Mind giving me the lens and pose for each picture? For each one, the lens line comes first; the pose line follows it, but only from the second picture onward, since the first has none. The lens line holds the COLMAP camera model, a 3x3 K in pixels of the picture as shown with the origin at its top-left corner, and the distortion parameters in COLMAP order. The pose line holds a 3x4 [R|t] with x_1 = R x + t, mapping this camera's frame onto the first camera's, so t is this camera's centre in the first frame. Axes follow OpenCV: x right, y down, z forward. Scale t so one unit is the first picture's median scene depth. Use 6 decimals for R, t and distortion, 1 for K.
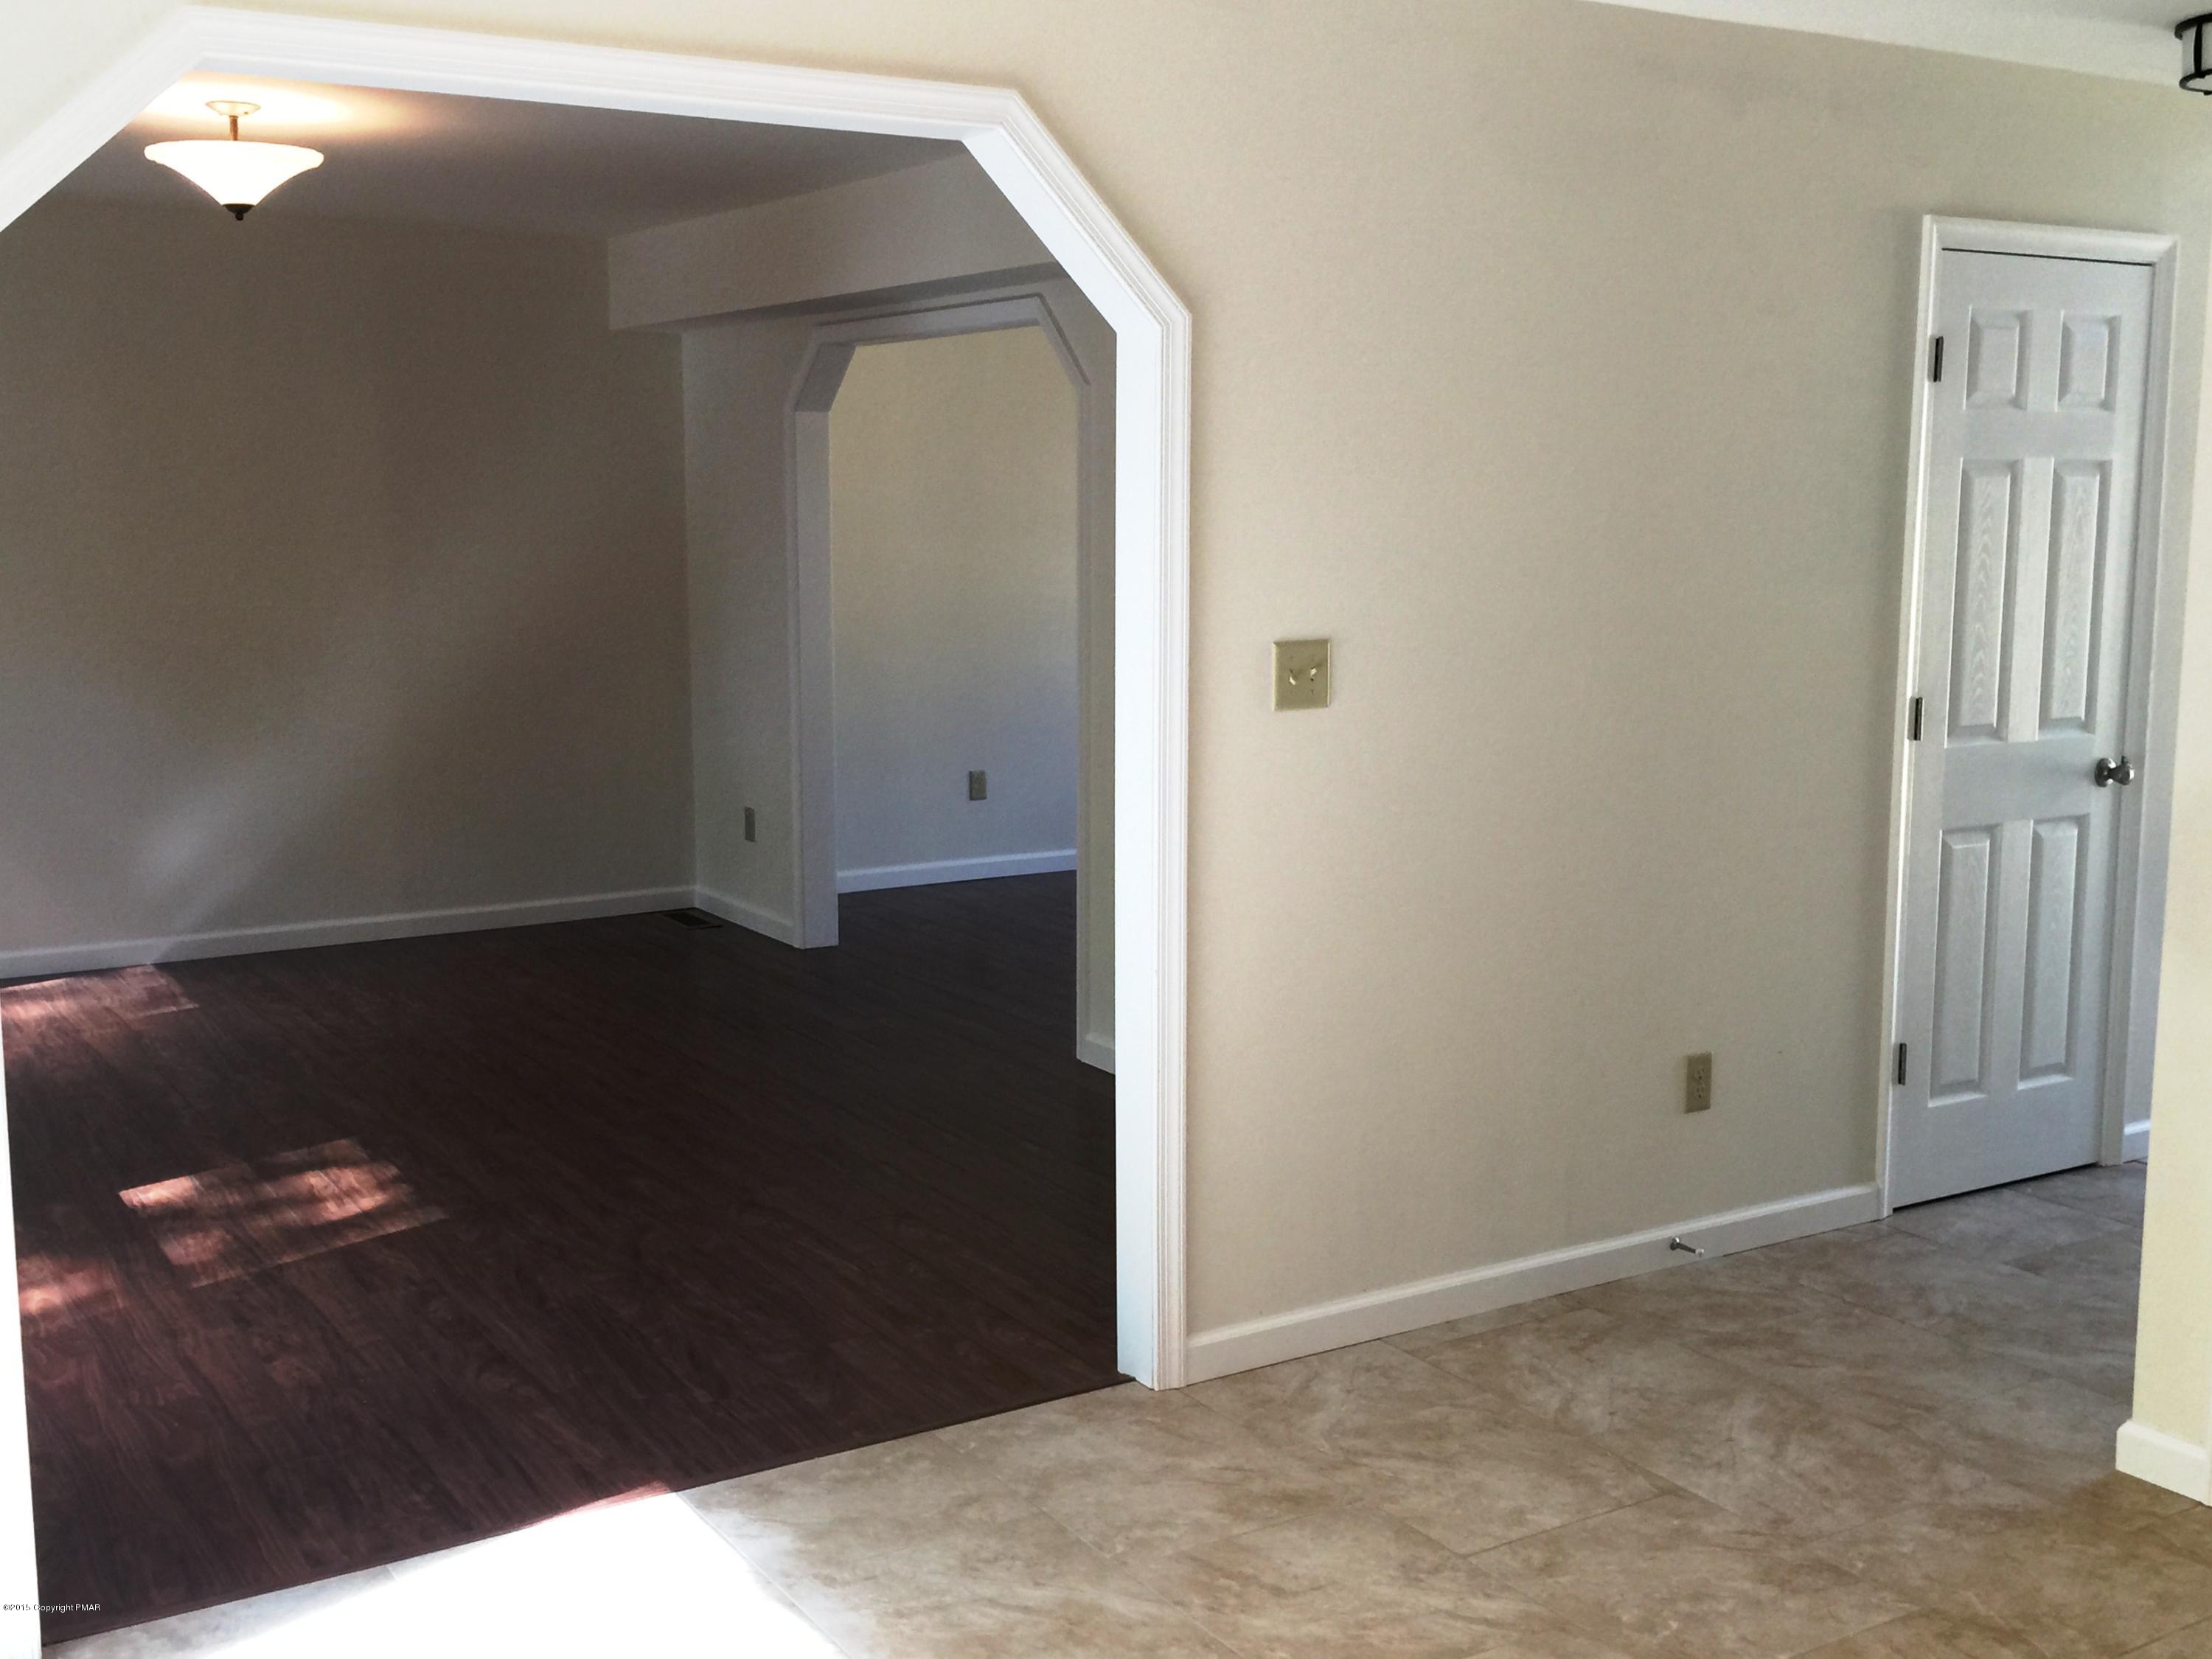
lens RADIAL K [[2334.1, 0, 1106.0], [0, 2334.1, 829.5], [0, 0, 1]] dist [-0.006449, -0.001868]
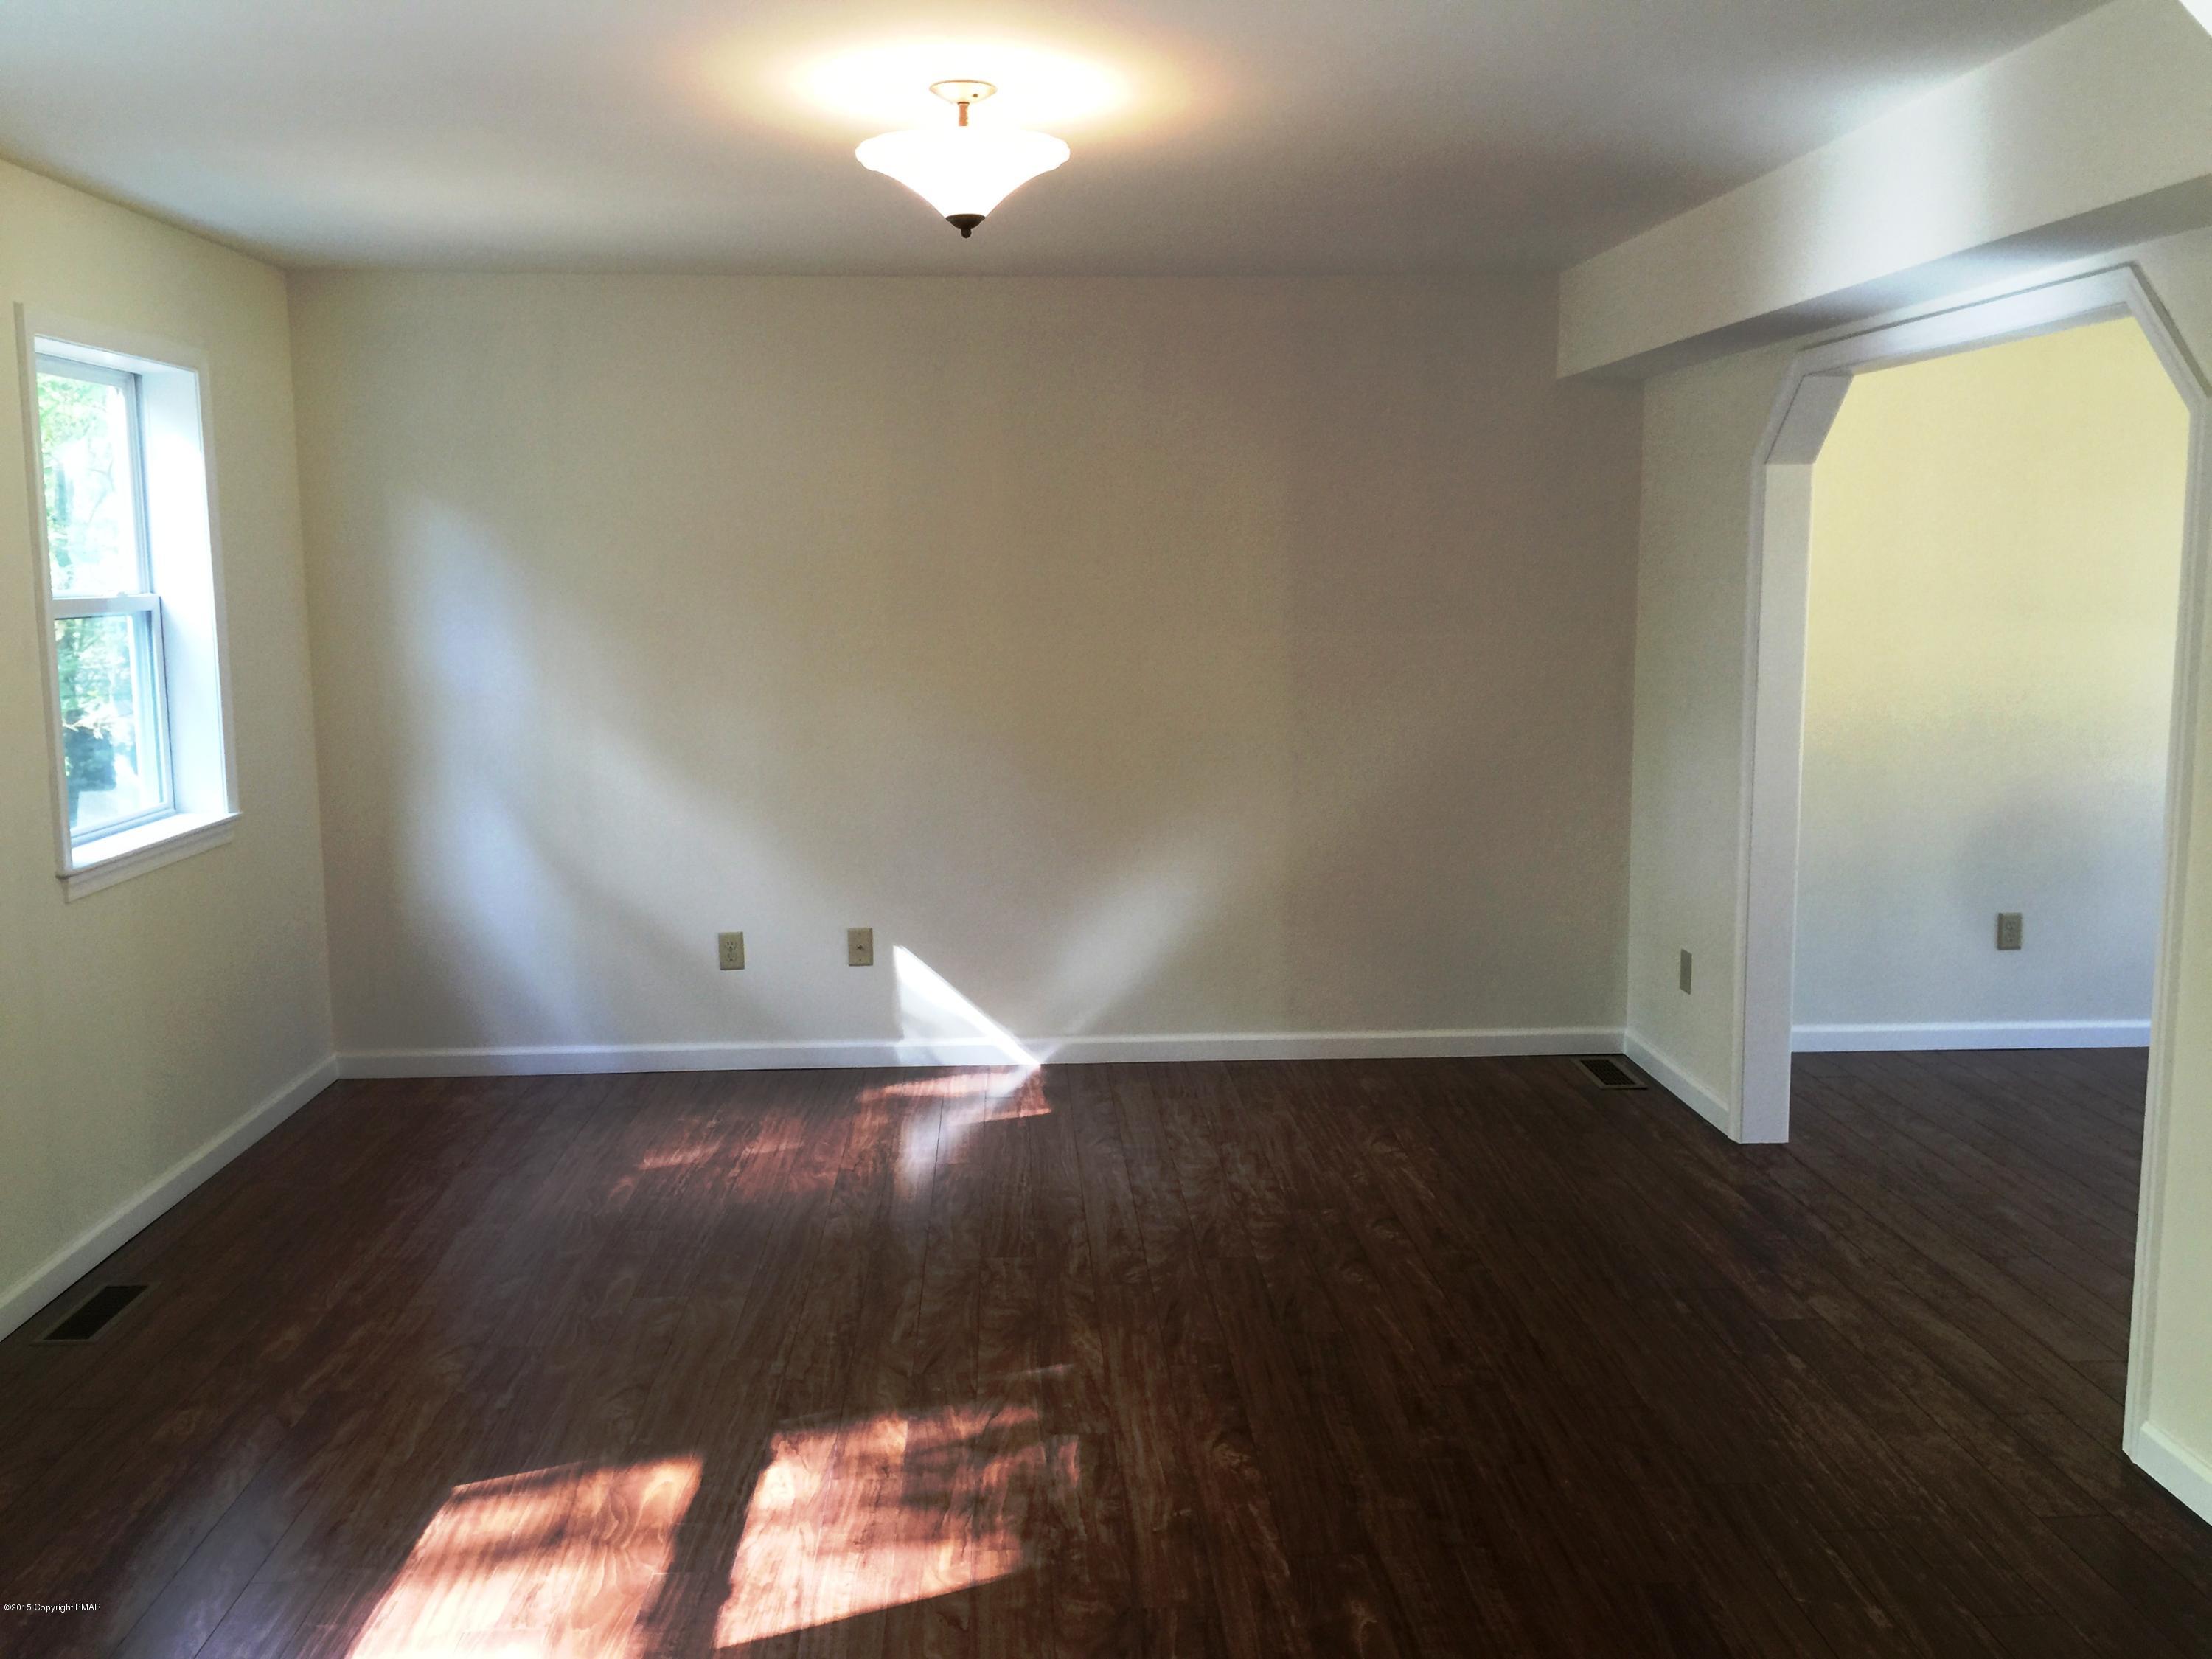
lens RADIAL K [[1971.3, 0, 1107.5], [0, 1971.3, 795.6], [0, 0, 1]] dist [0.087108, 0.000968]
pose [[0.876612, 0.057598, -0.477738, -0.001206], [-0.064581, 0.997911, 0.001811, -0.052815], [0.476844, 0.029265, 0.878500, 0.297344]]
